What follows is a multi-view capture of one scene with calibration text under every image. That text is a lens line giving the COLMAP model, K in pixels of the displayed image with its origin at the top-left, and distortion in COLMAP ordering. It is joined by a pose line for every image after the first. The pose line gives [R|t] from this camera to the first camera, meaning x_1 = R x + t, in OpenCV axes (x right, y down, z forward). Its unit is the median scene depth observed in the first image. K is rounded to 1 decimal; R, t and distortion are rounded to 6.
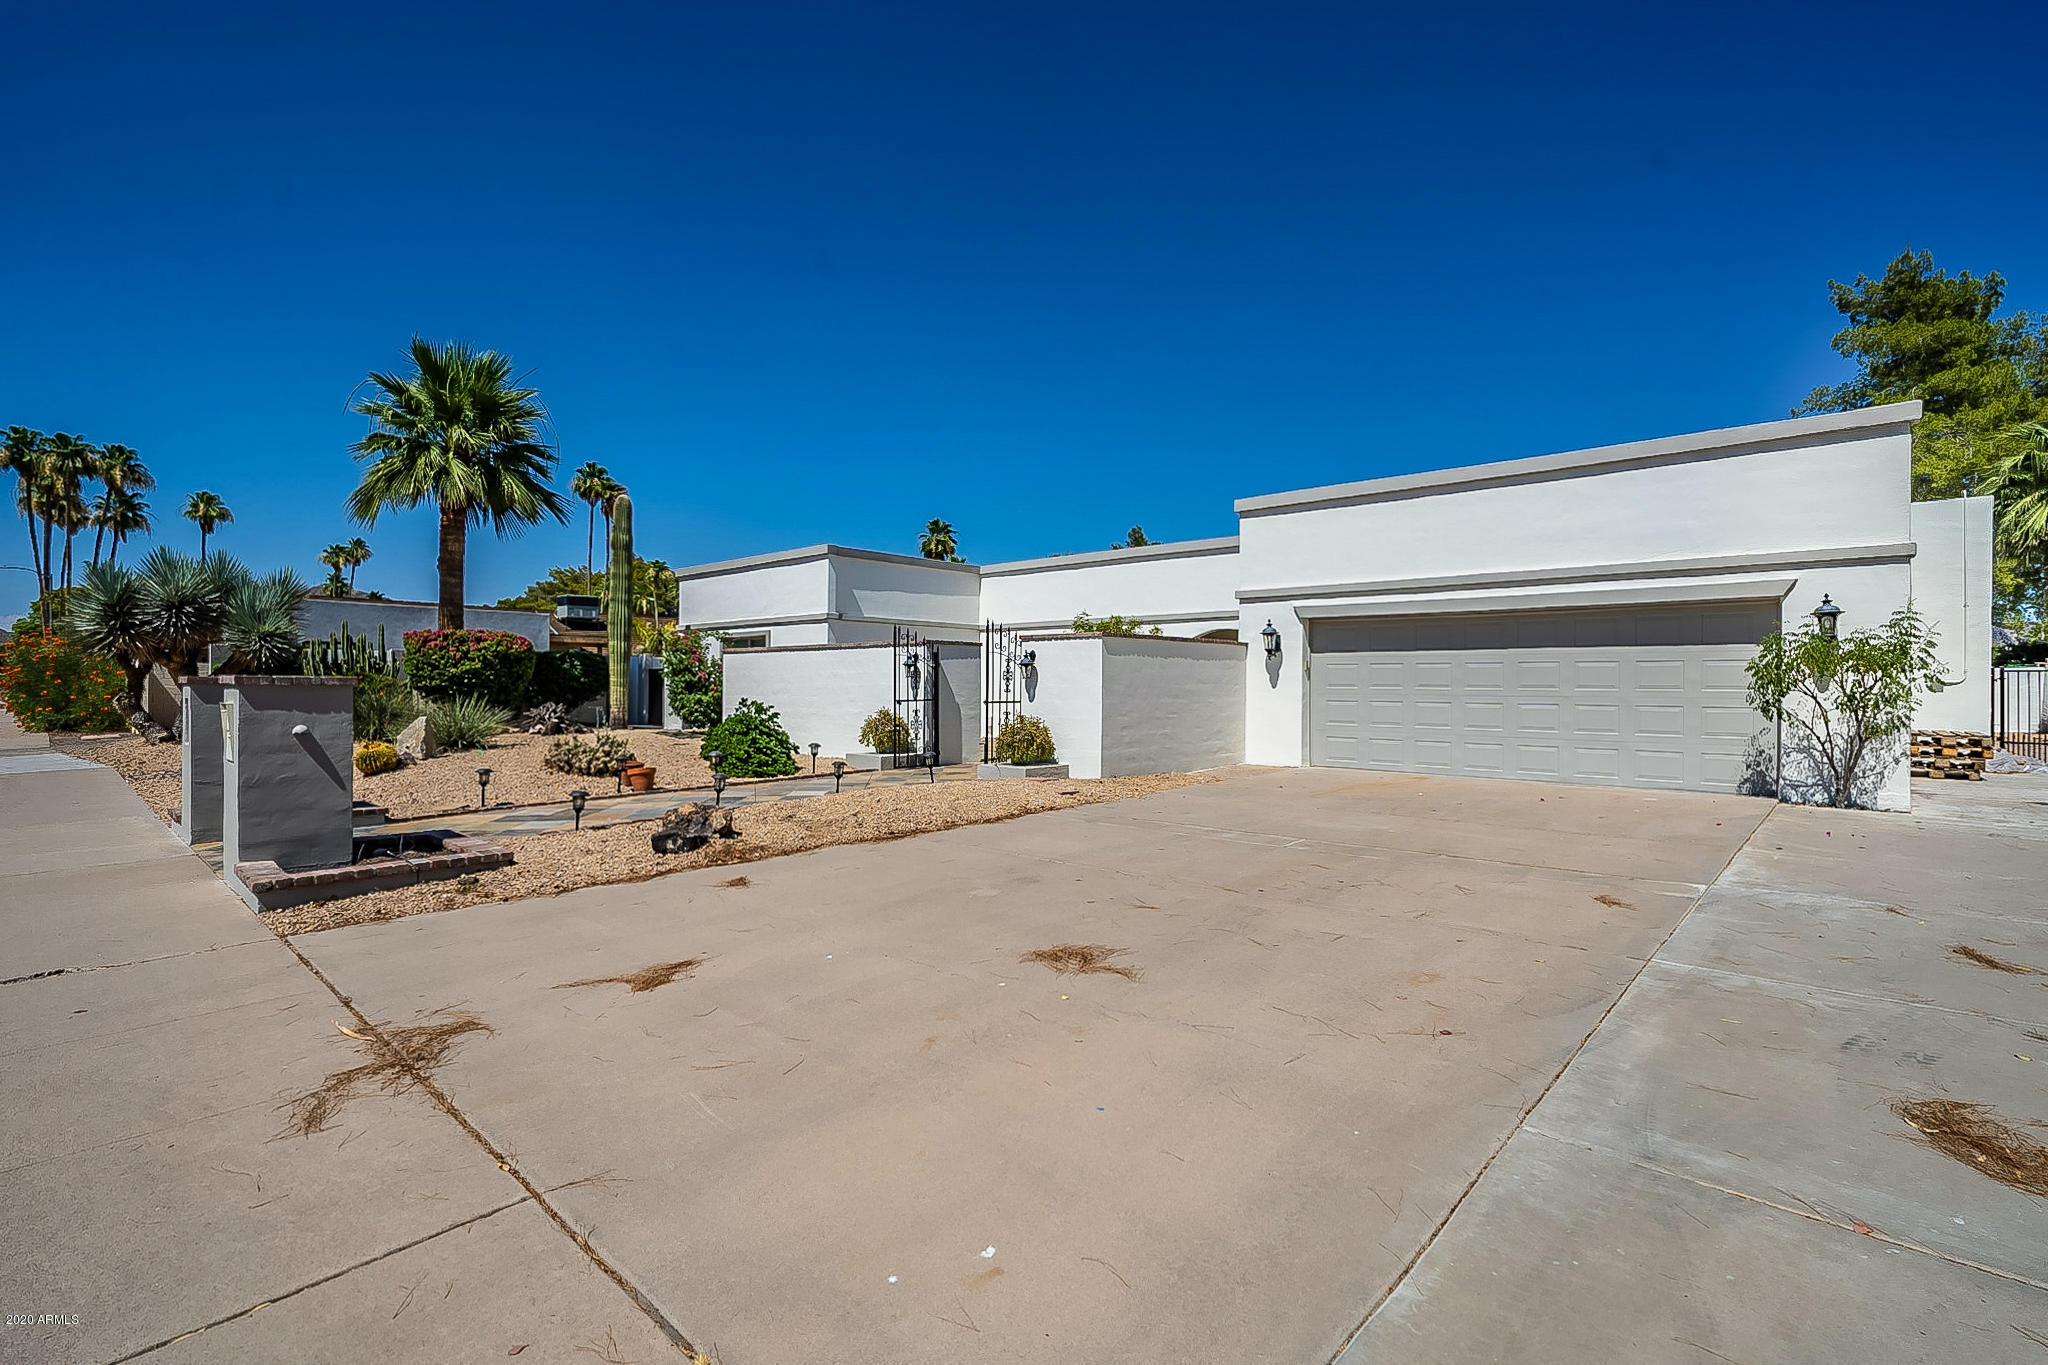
lens RADIAL K [[943.1, 0, 1021.6], [0, 943.1, 679.7], [0, 0, 1]] dist [-0.003637, 0.000960]
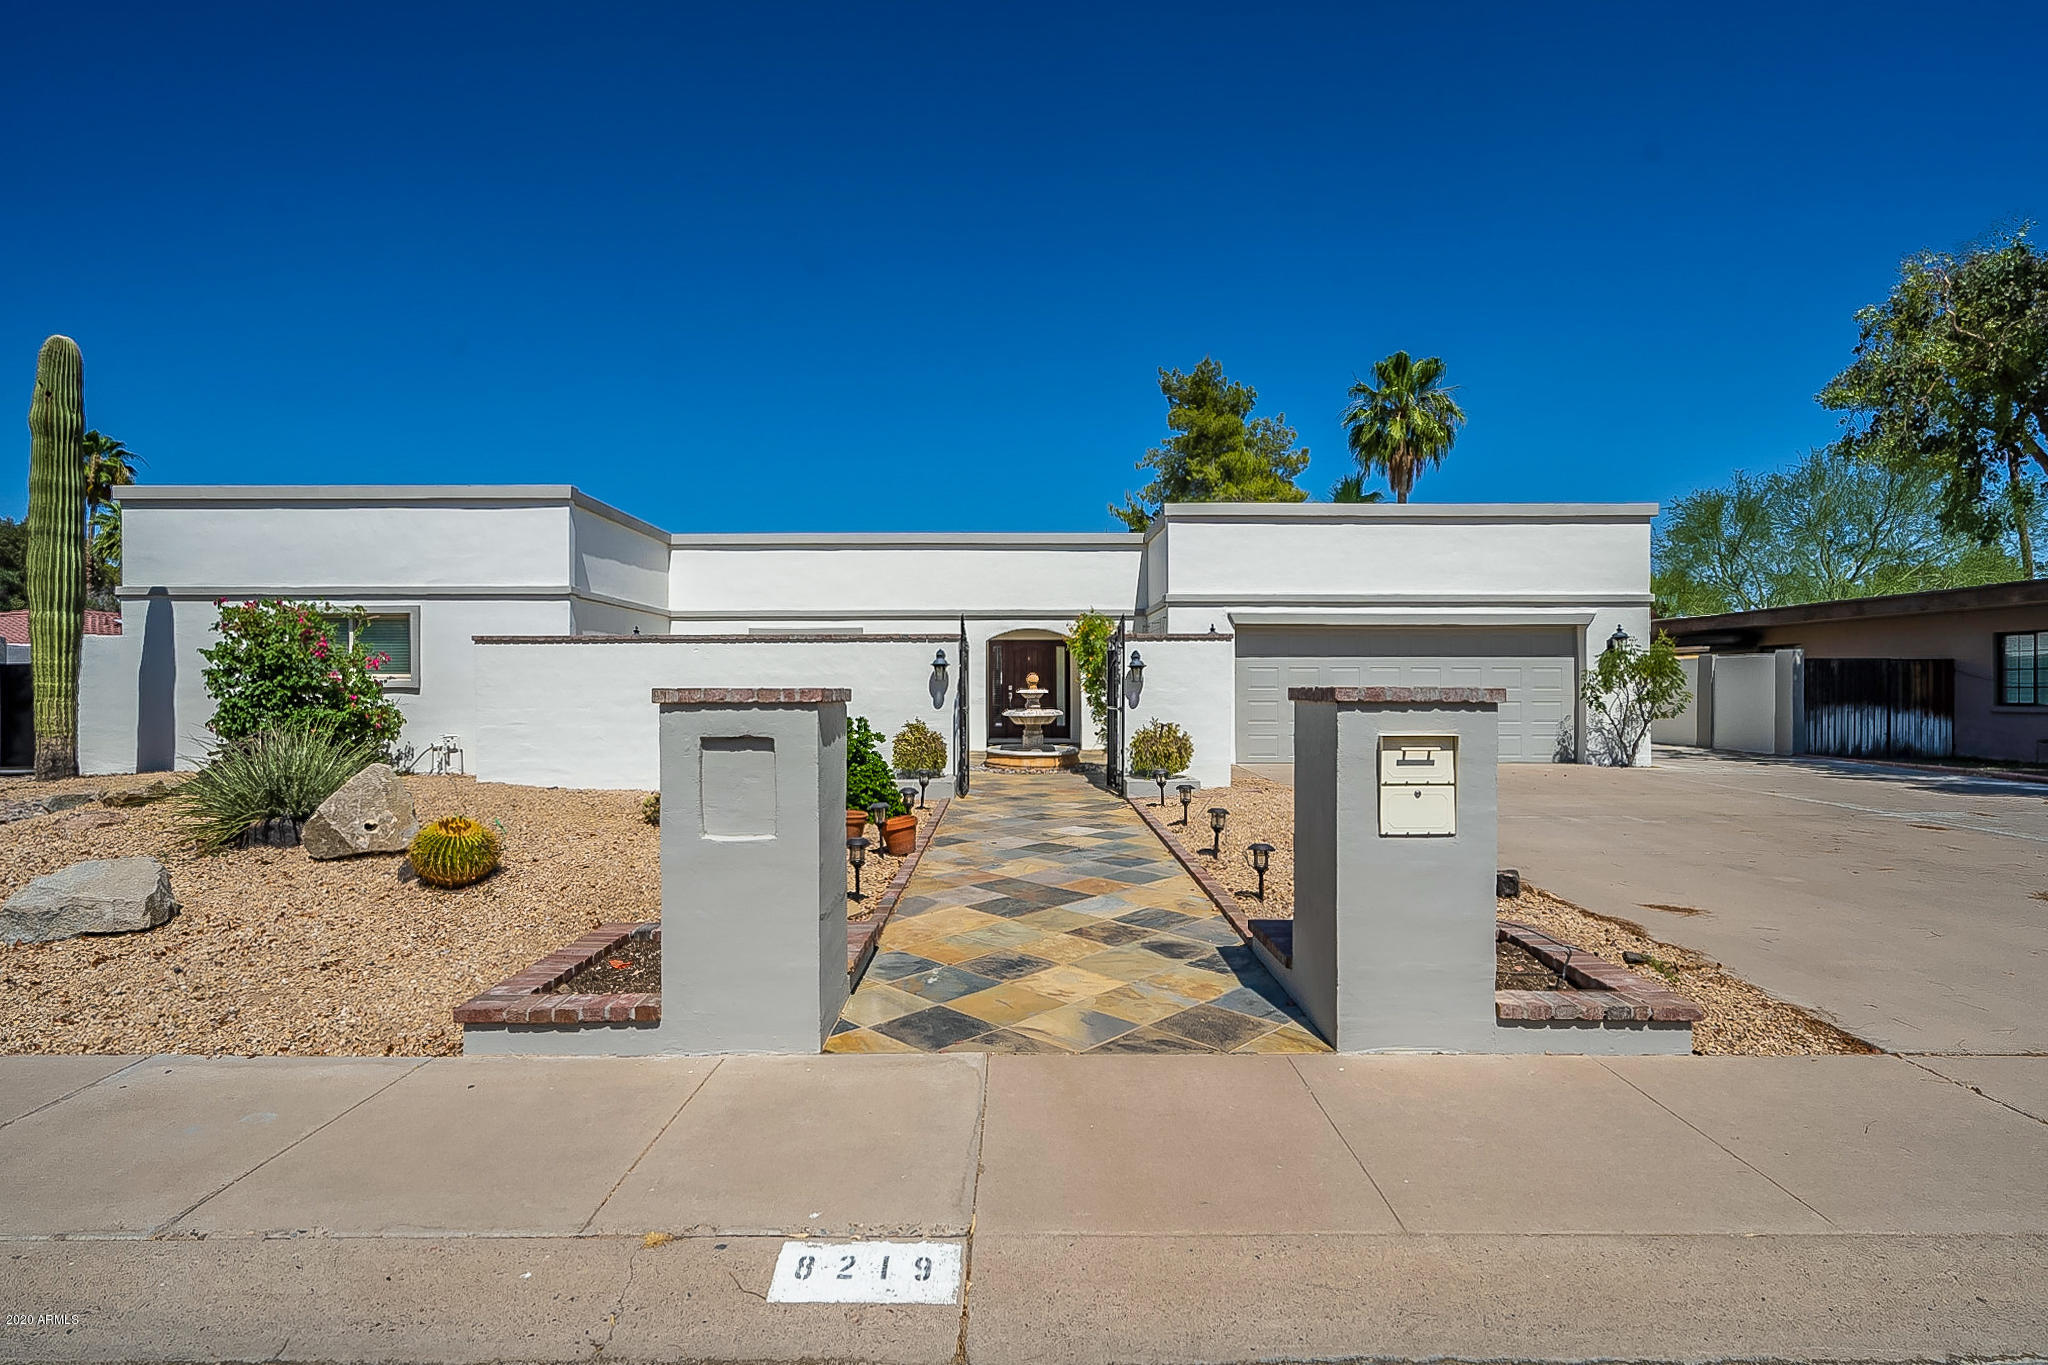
lens RADIAL K [[1017.7, 0, 1028.3], [0, 1017.7, 683.5], [0, 0, 1]] dist [0.003771, 0.000532]
pose [[0.728816, -0.005601, 0.684686, -0.470844], [0.001530, 0.999977, 0.006552, -0.004937], [-0.684708, -0.003728, 0.728808, 0.236038]]
